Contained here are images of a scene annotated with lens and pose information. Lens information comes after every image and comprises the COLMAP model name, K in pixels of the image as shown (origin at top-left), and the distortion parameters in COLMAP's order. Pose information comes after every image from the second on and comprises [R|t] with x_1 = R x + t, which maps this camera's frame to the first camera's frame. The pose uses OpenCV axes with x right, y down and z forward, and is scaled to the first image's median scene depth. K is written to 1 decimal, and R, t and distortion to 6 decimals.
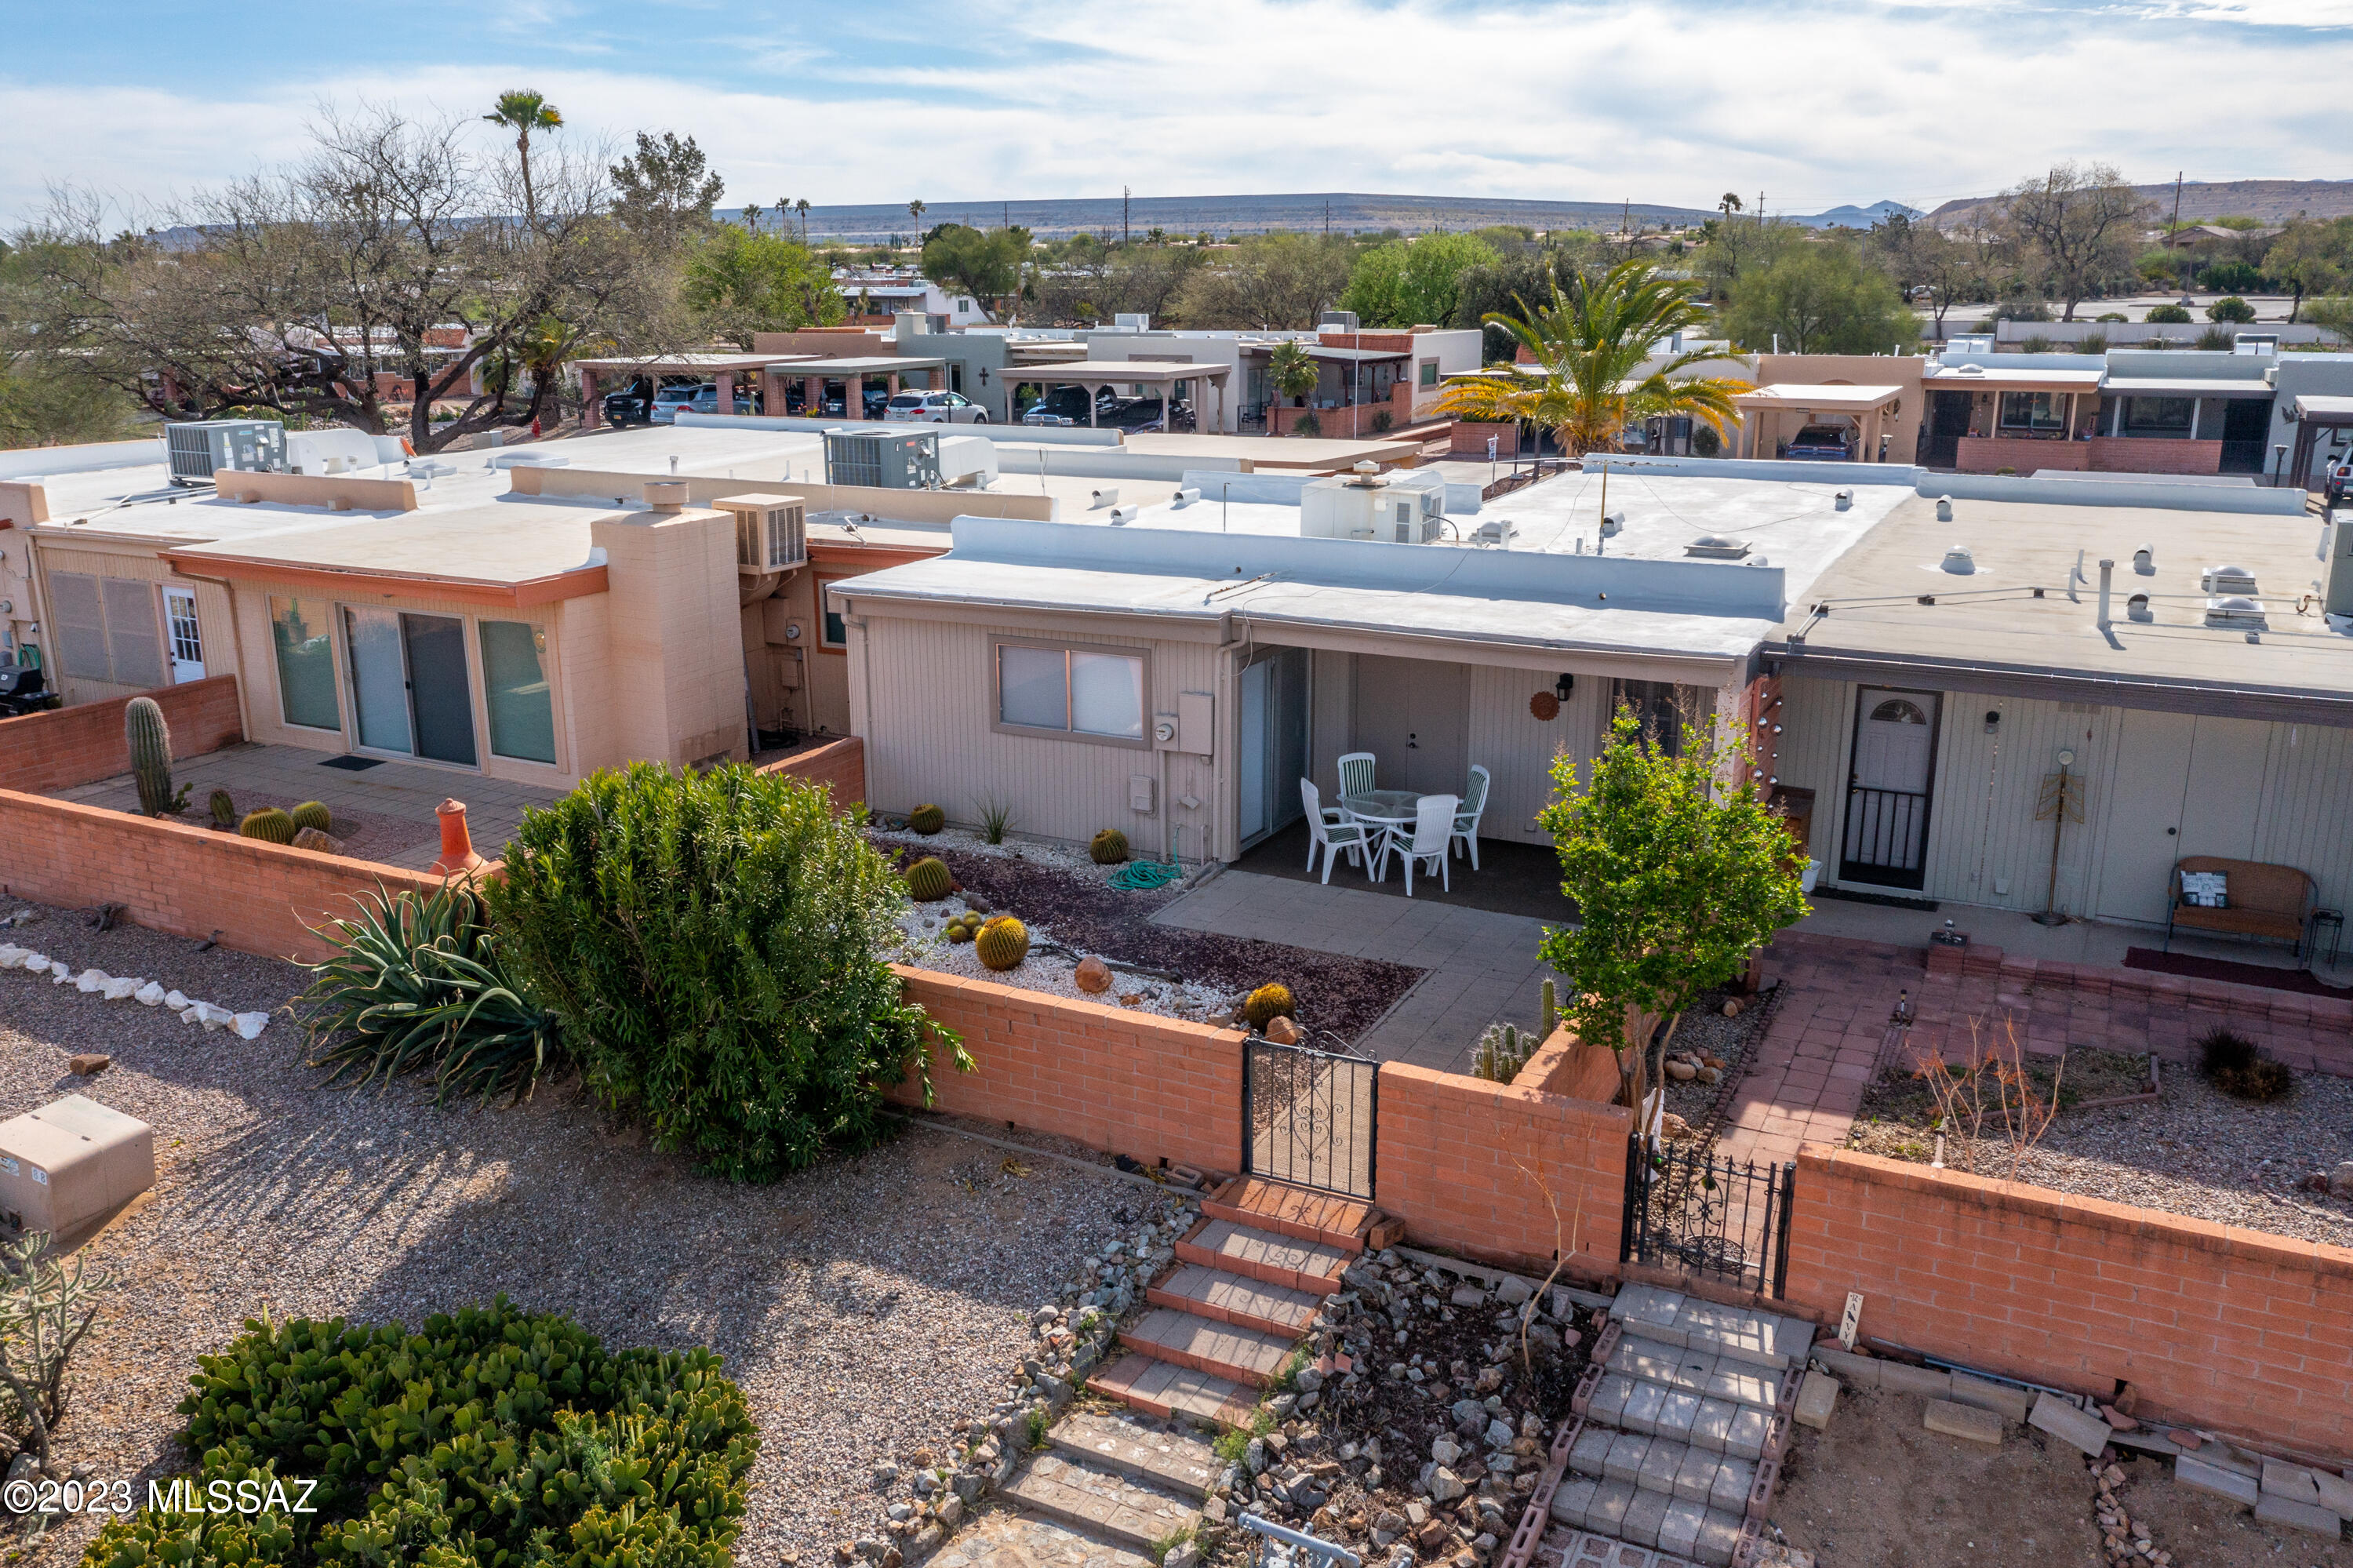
lens RADIAL K [[1862.5, 0, 1176.5], [0, 1862.5, 784.0], [0, 0, 1]] dist [-0.007515, 0.003295]
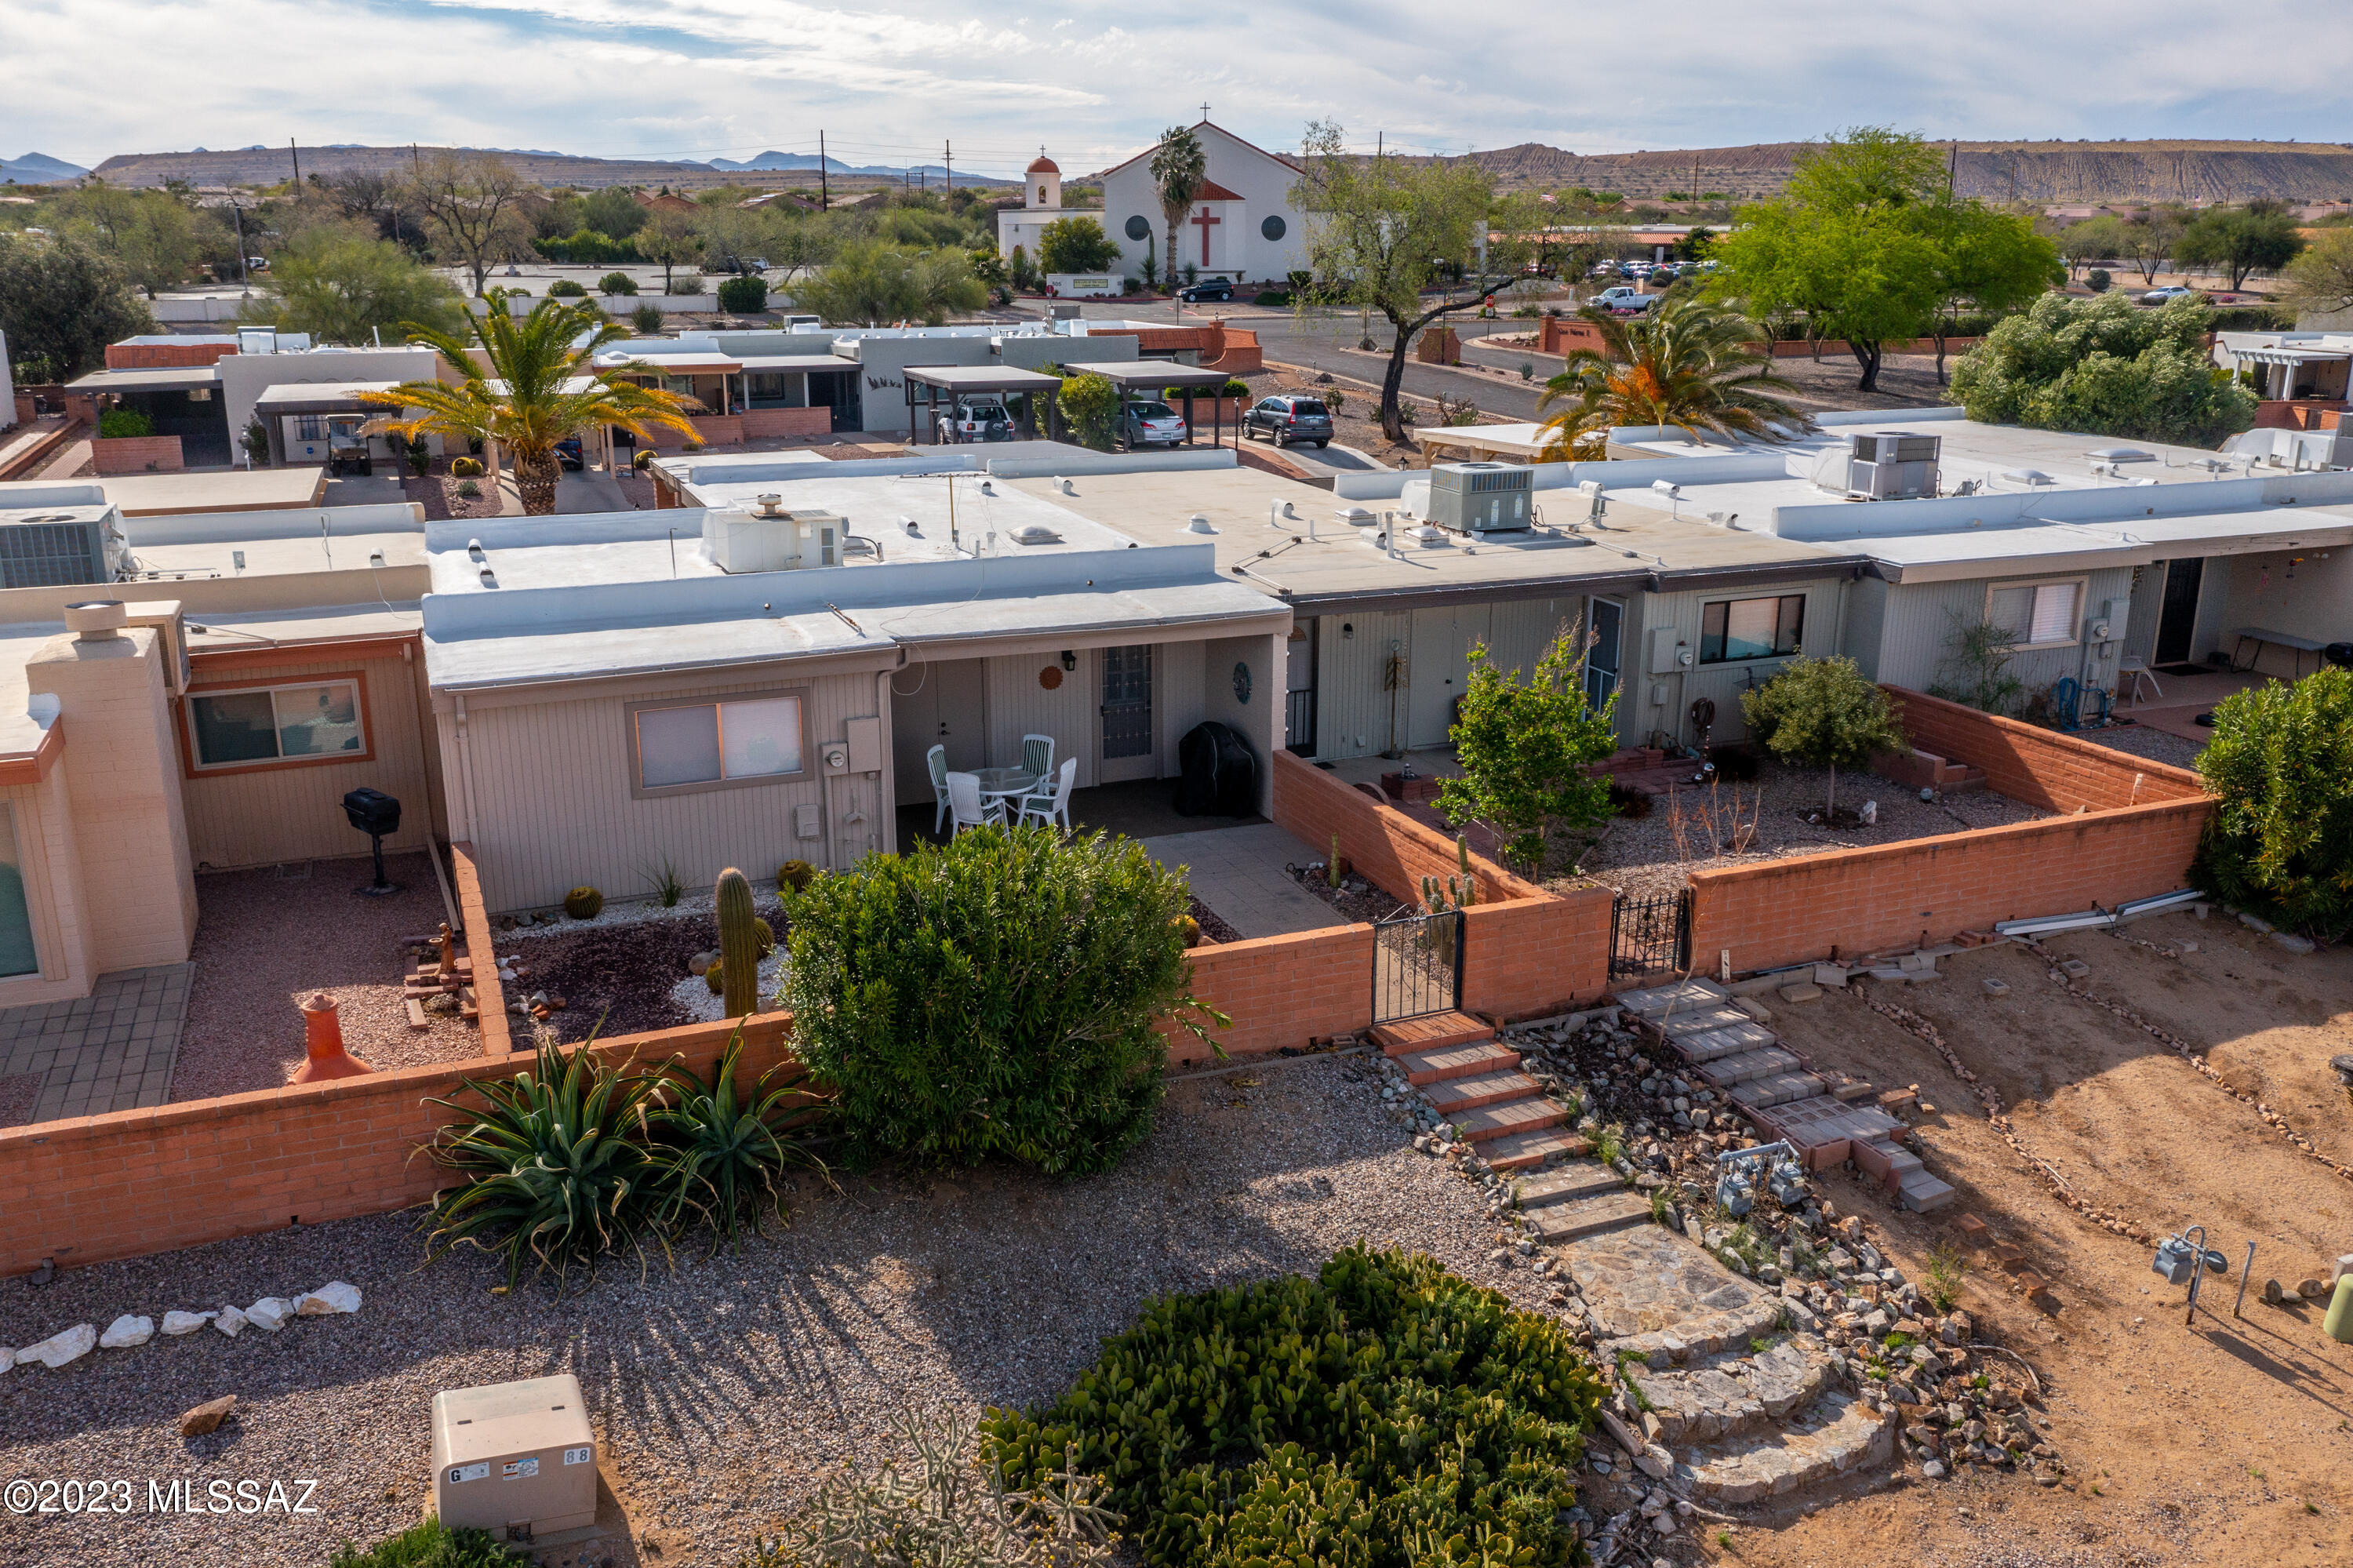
lens RADIAL K [[1862.5, 0, 1176.5], [0, 1862.5, 784.0], [0, 0, 1]] dist [-0.007515, 0.003295]
pose [[0.640867, -0.211356, 0.737983, -1.070348], [0.196631, 0.974474, 0.108331, -0.144232], [-0.742042, 0.075685, 0.666067, 0.196558]]
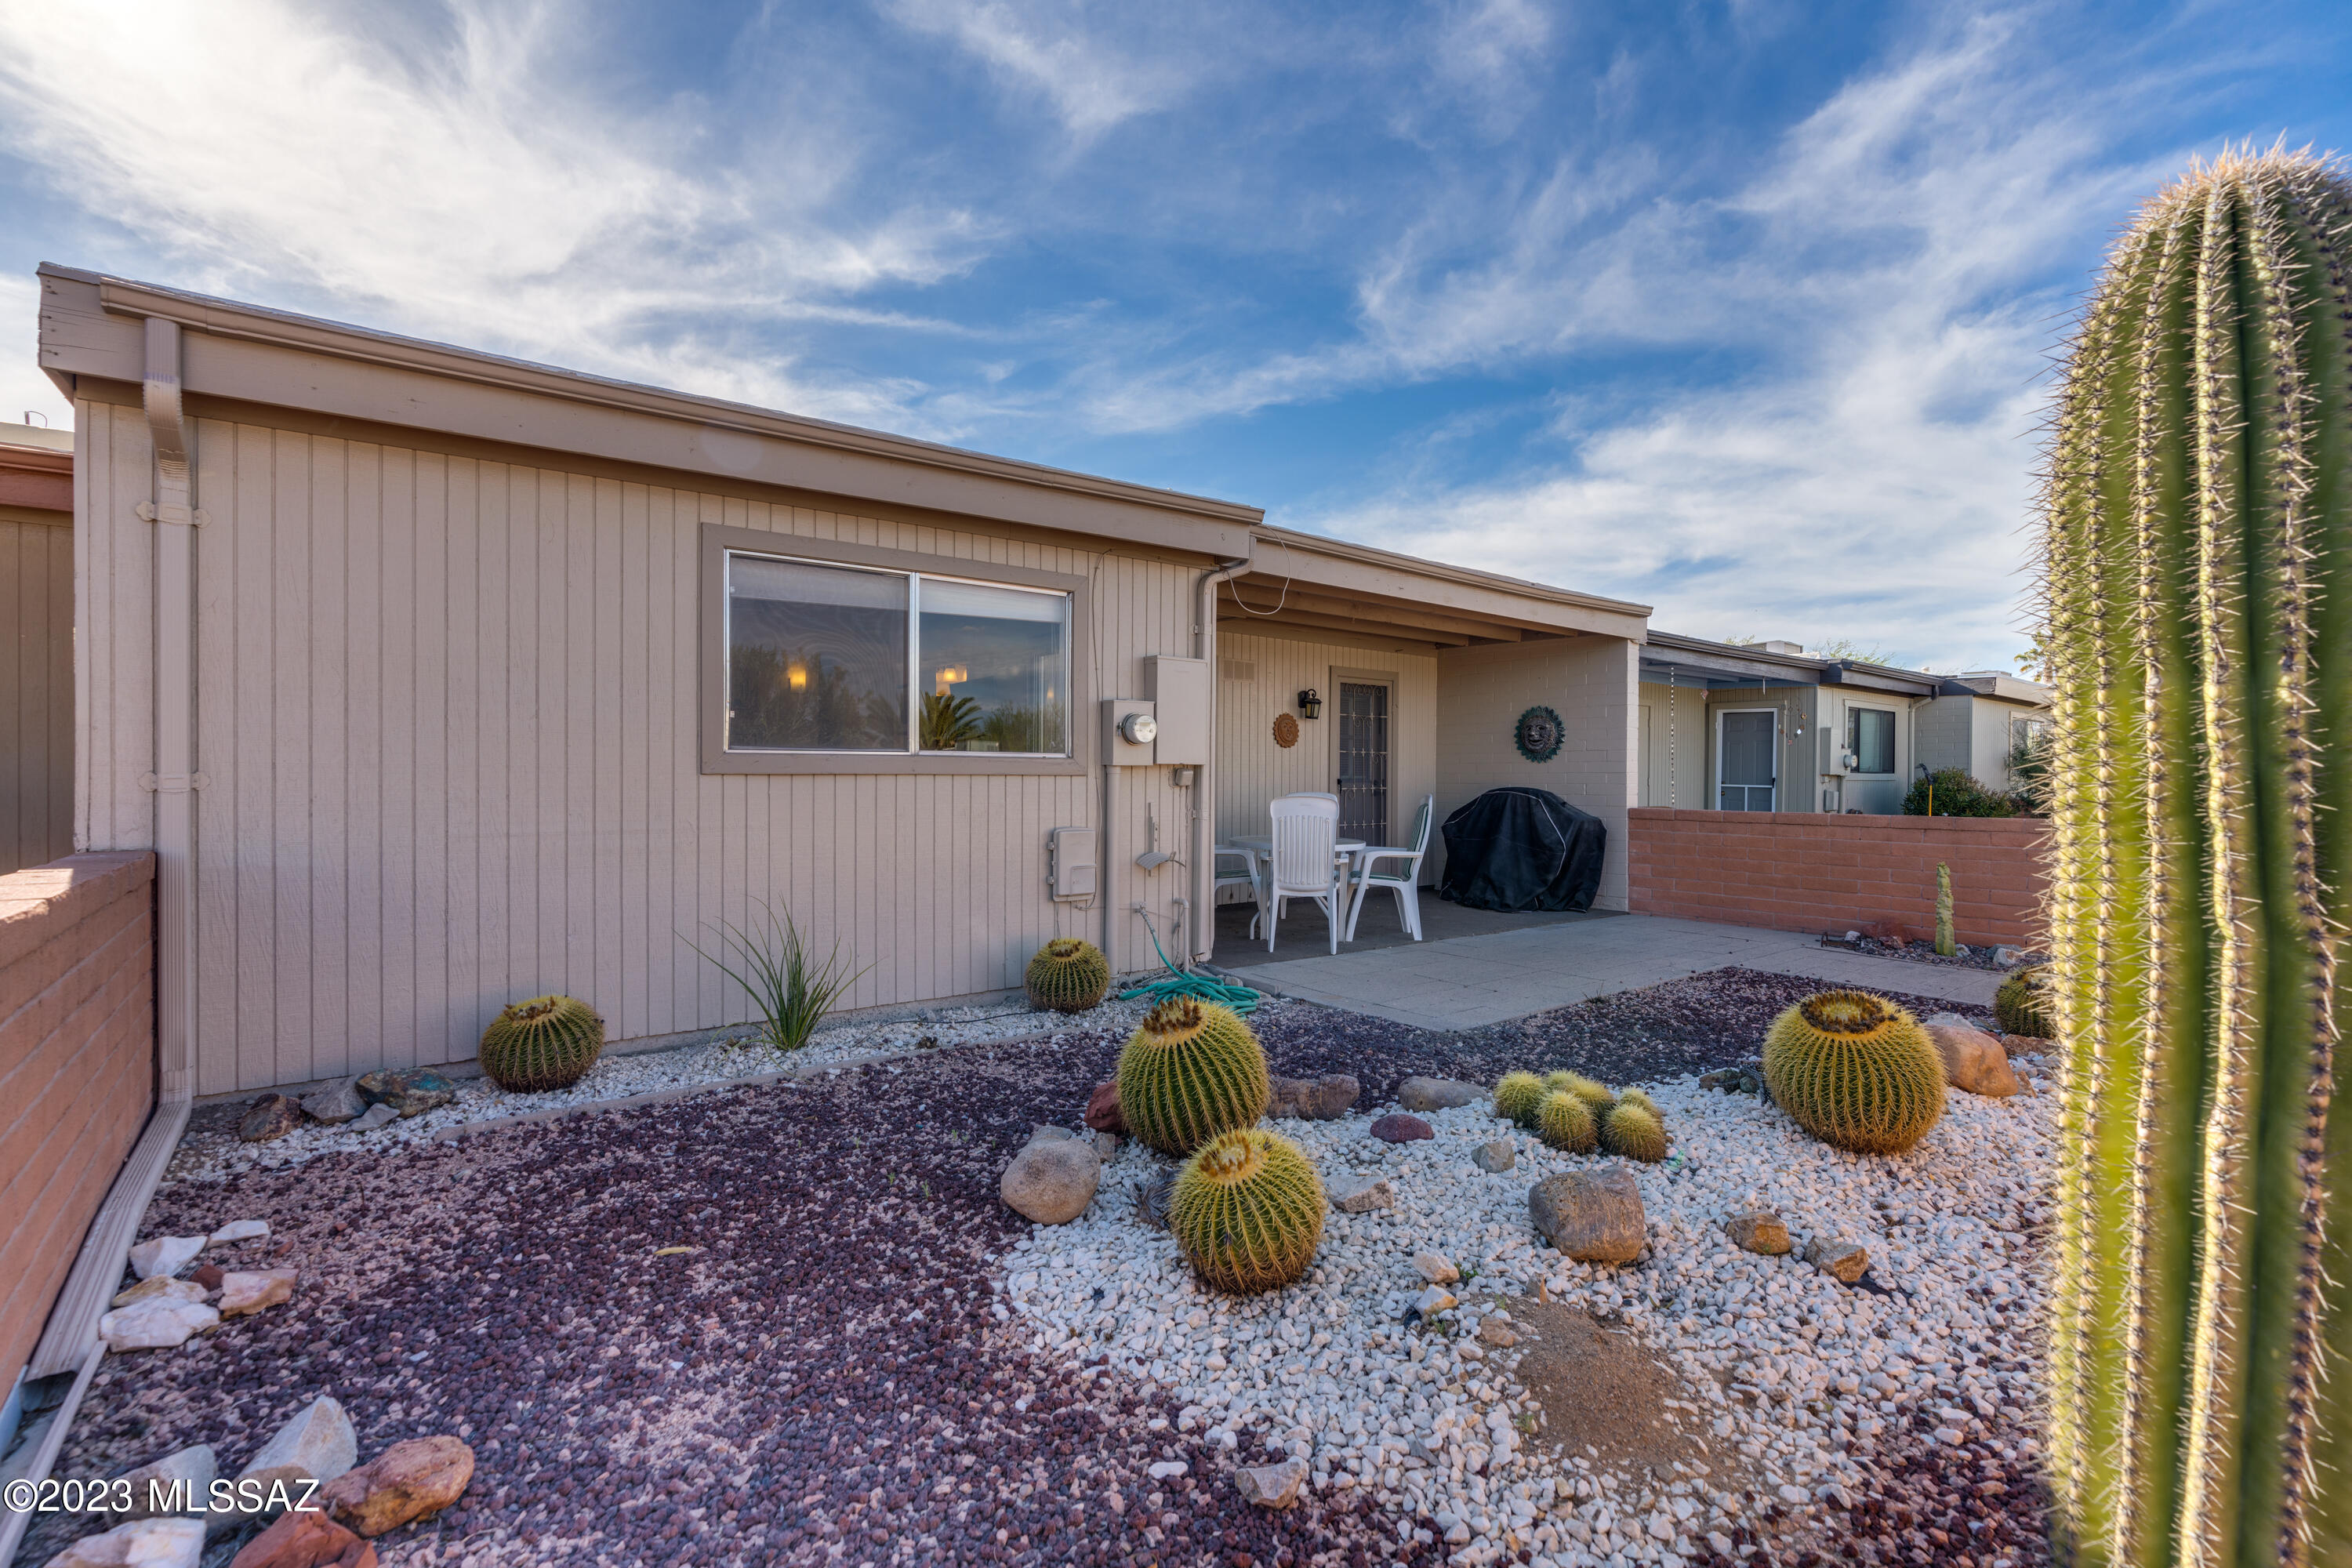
lens RADIAL K [[1054.6, 0, 1146.9], [0, 1054.6, 789.8], [0, 0, 1]] dist [-0.000015, 0.000130]
pose [[0.428226, -0.003724, 0.903664, -0.429501], [0.237667, 0.965251, -0.108647, 0.035025], [-0.871859, 0.261296, 0.414230, 1.367420]]
